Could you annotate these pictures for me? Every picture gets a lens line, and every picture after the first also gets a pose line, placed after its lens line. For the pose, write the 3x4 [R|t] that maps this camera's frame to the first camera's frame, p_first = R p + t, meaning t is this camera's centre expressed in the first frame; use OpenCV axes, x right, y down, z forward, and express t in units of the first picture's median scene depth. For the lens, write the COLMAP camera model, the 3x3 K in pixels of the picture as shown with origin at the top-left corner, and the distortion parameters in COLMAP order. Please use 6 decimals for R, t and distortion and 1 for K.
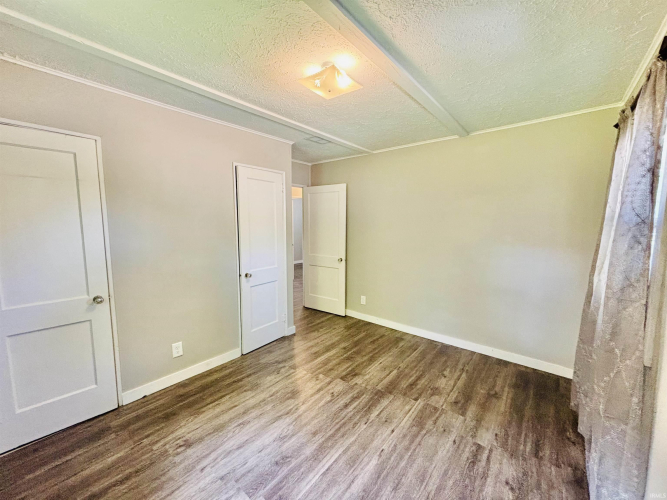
lens RADIAL K [[269.4, 0, 333.5], [0, 269.4, 250.0], [0, 0, 1]] dist [0.001764, 0.000081]
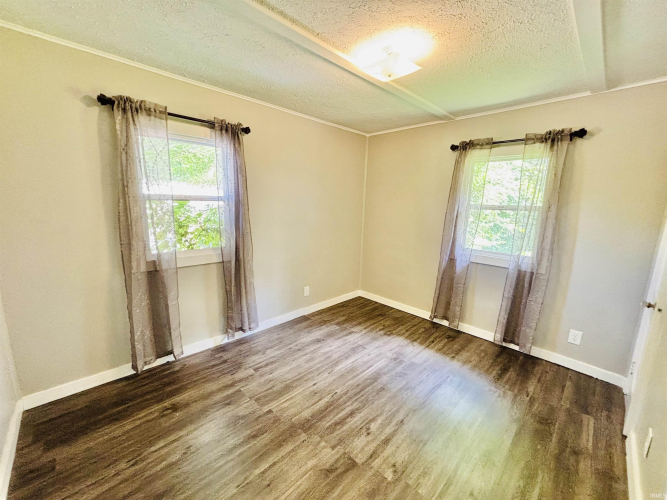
lens RADIAL K [[269.4, 0, 333.5], [0, 269.4, 250.0], [0, 0, 1]] dist [0.001764, 0.000081]
pose [[-0.993835, -0.052679, 0.097550, 0.046863], [-0.023033, 0.958808, 0.283119, -0.178260], [-0.108446, 0.279127, -0.954111, 1.623937]]
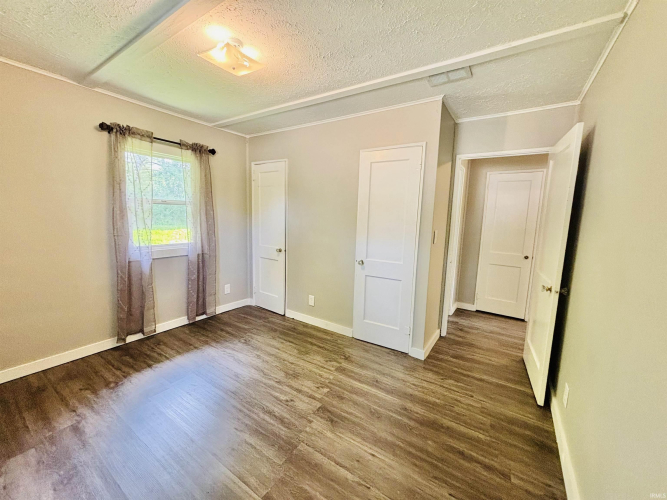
lens RADIAL K [[269.4, 0, 333.5], [0, 269.4, 250.0], [0, 0, 1]] dist [0.001764, 0.000081]
pose [[0.101908, 0.130257, -0.986229, 0.821480], [-0.136451, 0.983850, 0.115843, -0.066824], [0.985391, 0.122767, 0.118036, 0.991103]]
